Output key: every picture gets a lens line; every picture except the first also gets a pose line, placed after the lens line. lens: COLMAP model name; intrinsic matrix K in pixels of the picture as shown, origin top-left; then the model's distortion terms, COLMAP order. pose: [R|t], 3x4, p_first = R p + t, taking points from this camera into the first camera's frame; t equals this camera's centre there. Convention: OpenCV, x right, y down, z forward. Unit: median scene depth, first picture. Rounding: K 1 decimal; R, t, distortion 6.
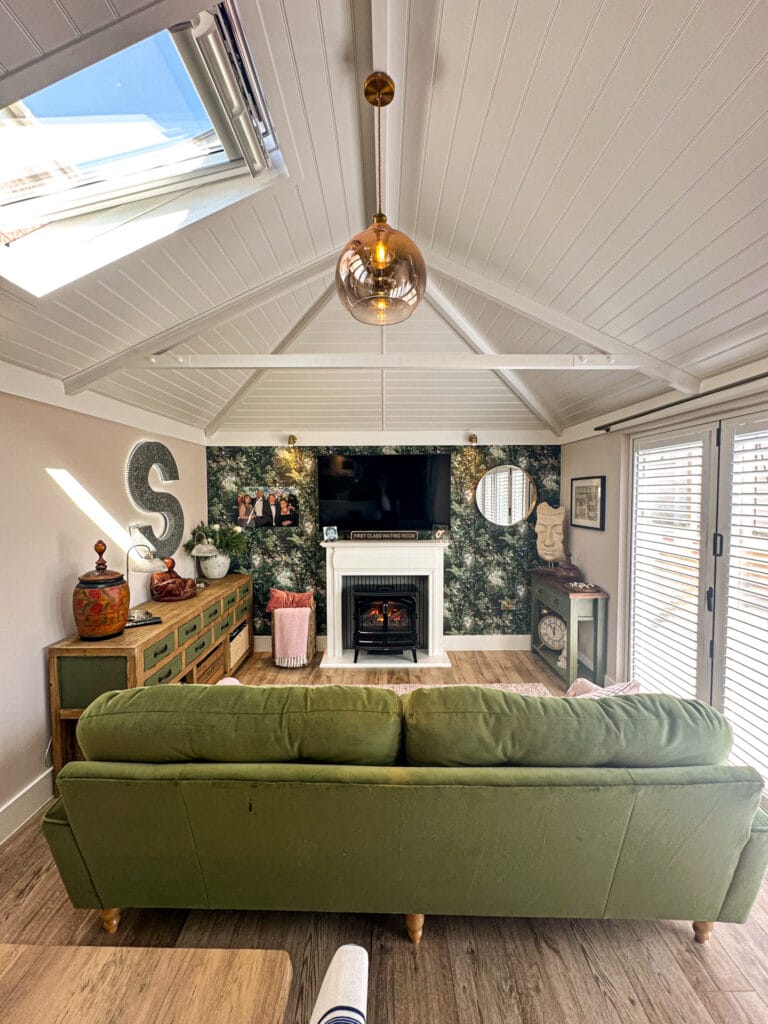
lens RADIAL K [[410.2, 0, 382.4], [0, 410.2, 506.9], [0, 0, 1]] dist [0.000000, -0.000059]
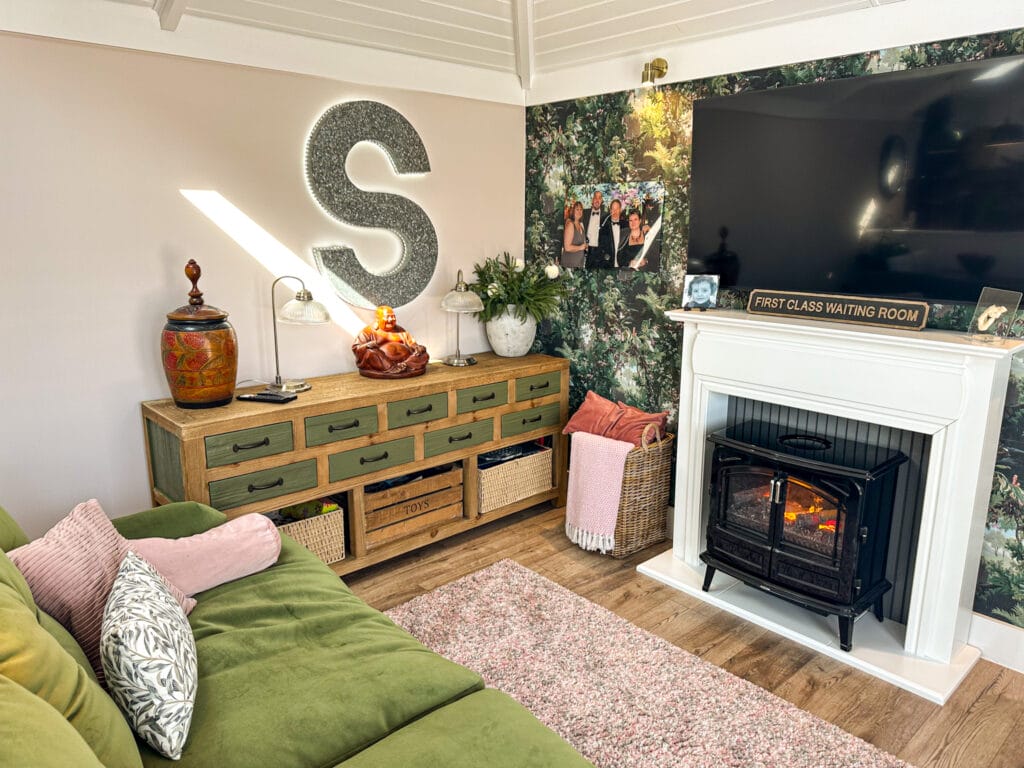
lens RADIAL K [[725.4, 0, 514.0], [0, 725.4, 393.4], [0, 0, 1]] dist [0.037138, -0.026005]
pose [[0.672066, 0.174604, -0.719612, 0.305999], [-0.032616, 0.977840, 0.206798, 0.018546], [0.739773, -0.115511, 0.662867, 0.338126]]
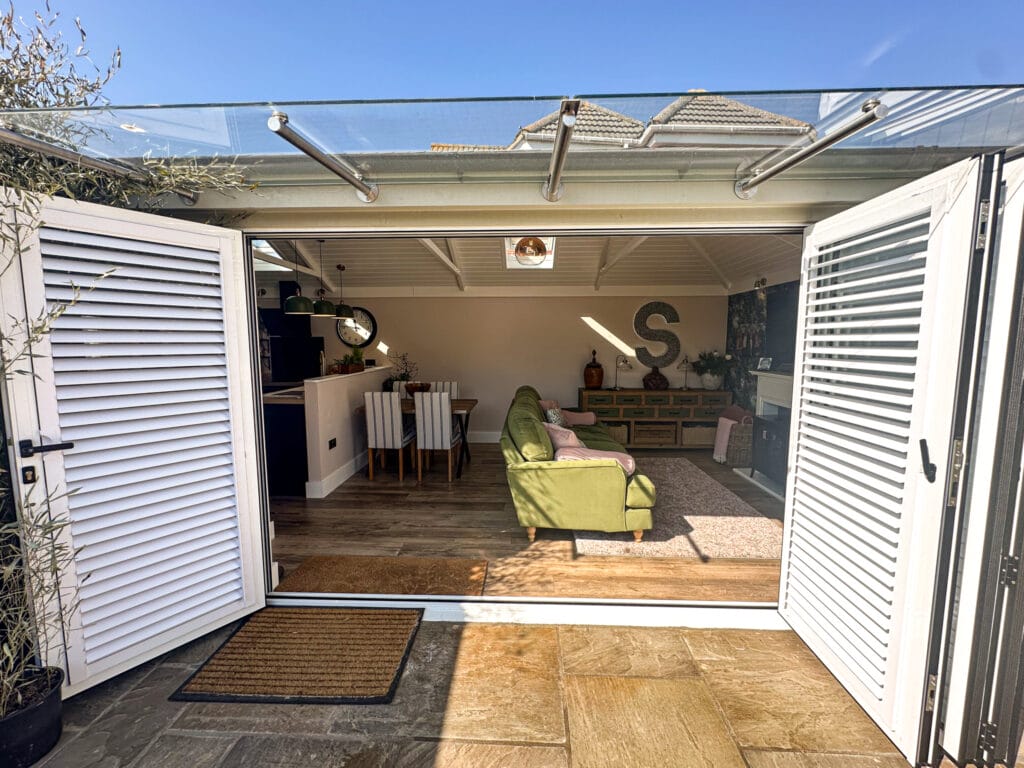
lens RADIAL K [[410.2, 0, 512.2], [0, 410.2, 382.4], [0, 0, 1]] dist [0.000000, -0.000059]
pose [[-0.028216, 0.101461, -0.994439, 1.002407], [-0.038335, 0.993994, 0.102503, 0.026859], [0.998867, 0.041014, -0.024157, 0.339309]]
